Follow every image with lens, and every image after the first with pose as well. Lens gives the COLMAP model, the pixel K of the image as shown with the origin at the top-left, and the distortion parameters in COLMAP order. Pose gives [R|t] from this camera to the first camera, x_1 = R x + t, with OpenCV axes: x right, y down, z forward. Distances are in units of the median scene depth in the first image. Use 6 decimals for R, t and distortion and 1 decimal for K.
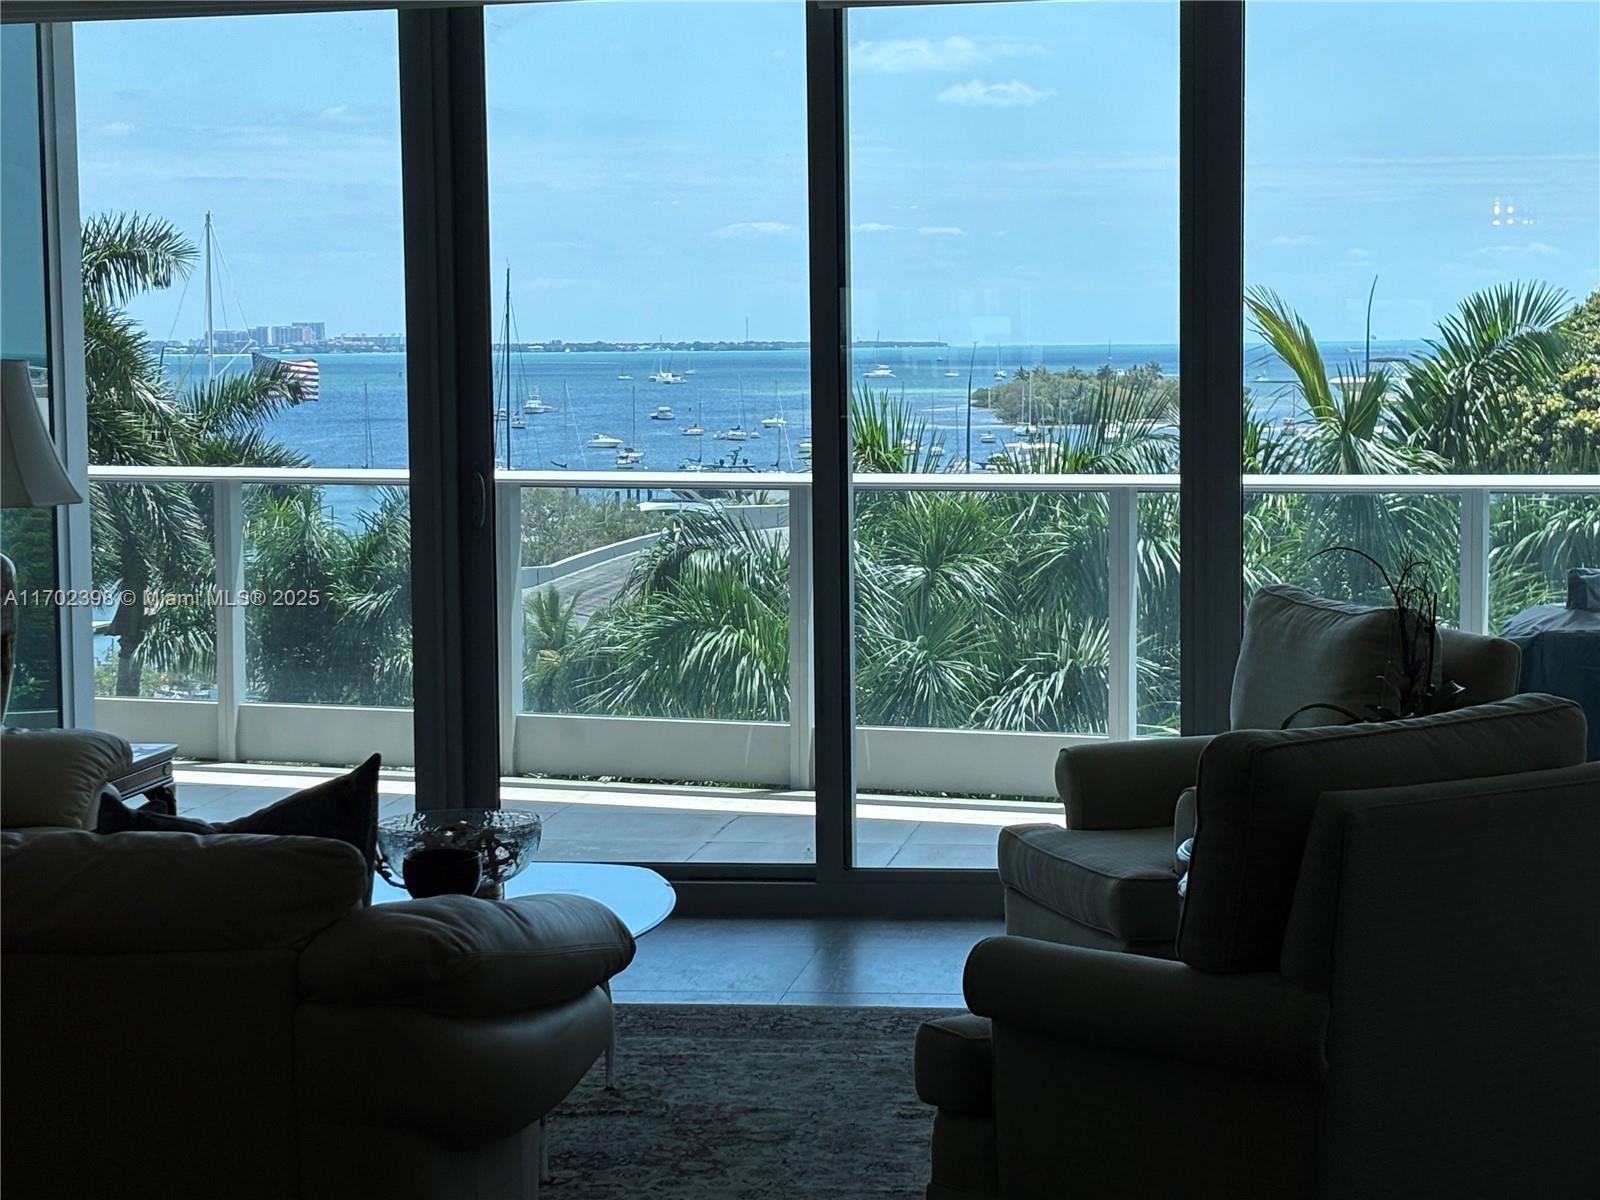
lens RADIAL K [[3477.7, 0, 809.4], [0, 3477.7, 585.3], [0, 0, 1]] dist [0.611673, 0.000000]
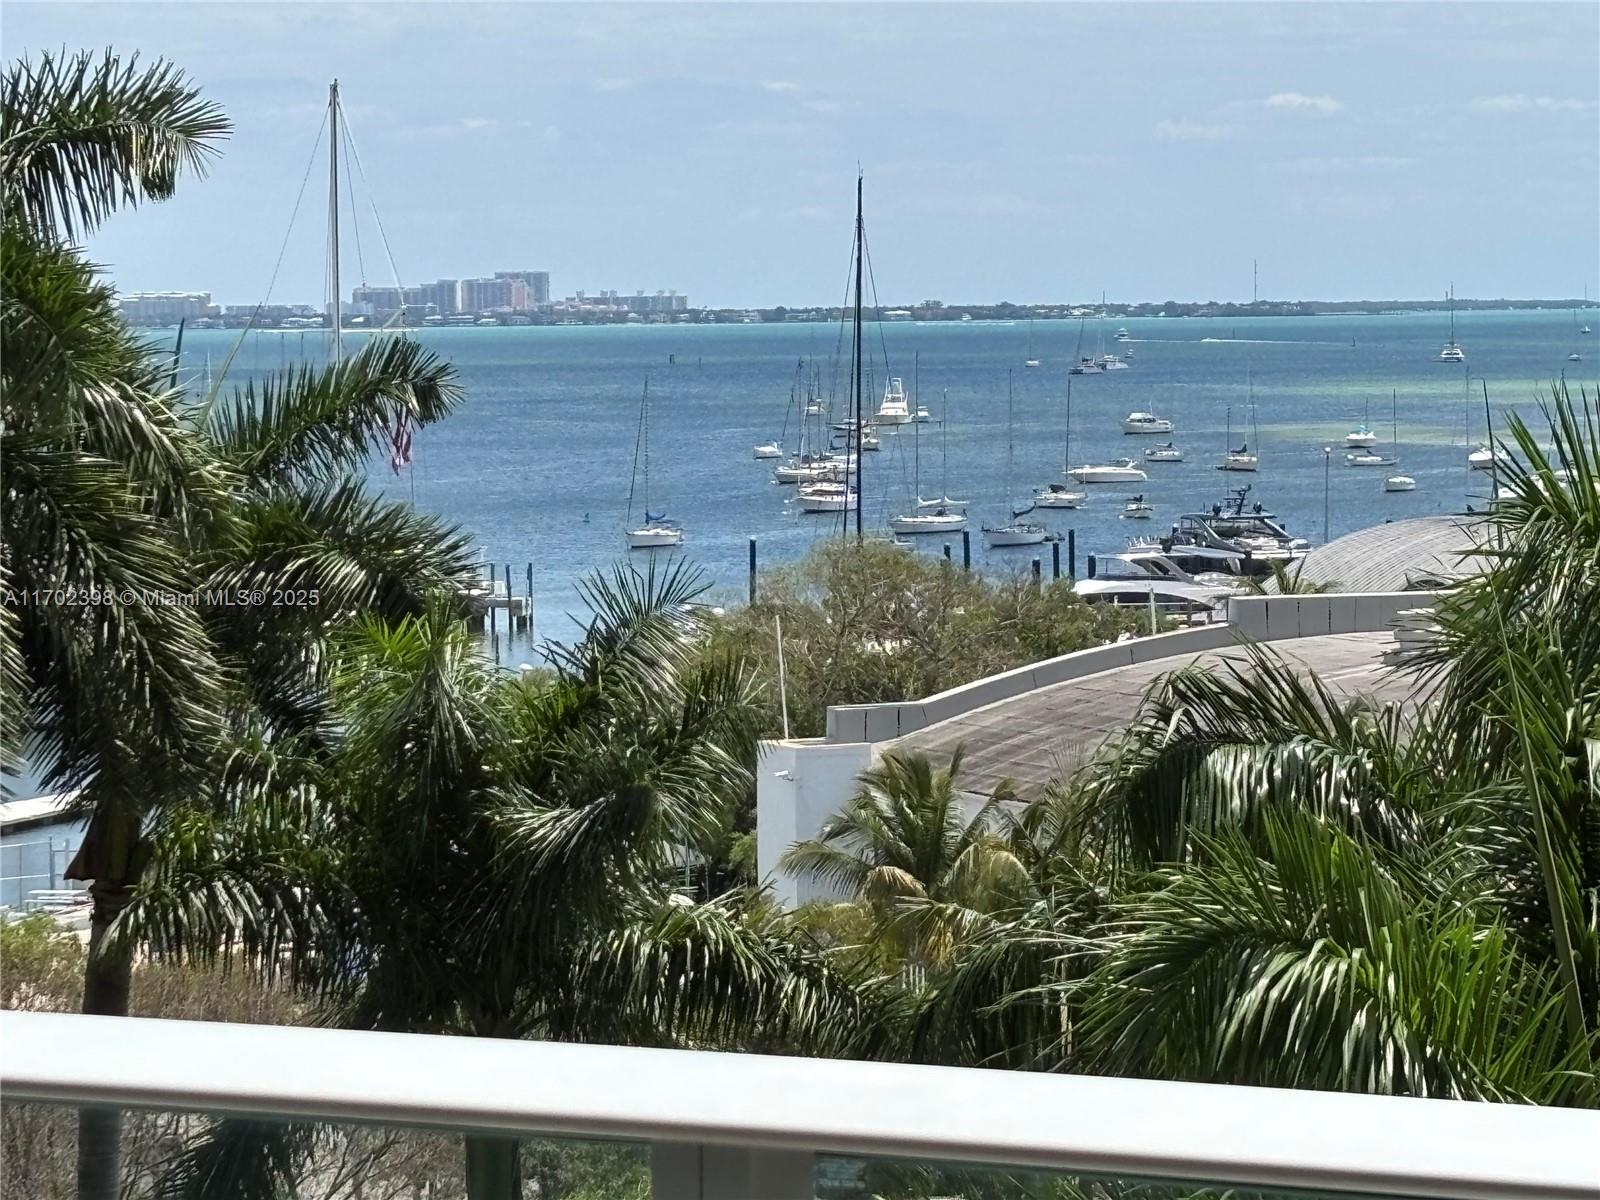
lens RADIAL K [[5880.8, 0, 800.8], [0, 5880.8, 600.8], [0, 0, 1]] dist [-0.282488, 0.000000]
pose [[0.995529, 0.006630, -0.094218, -0.013354], [-0.008407, 0.999794, -0.018480, -0.011494], [0.094076, 0.019190, 0.995380, 0.171314]]
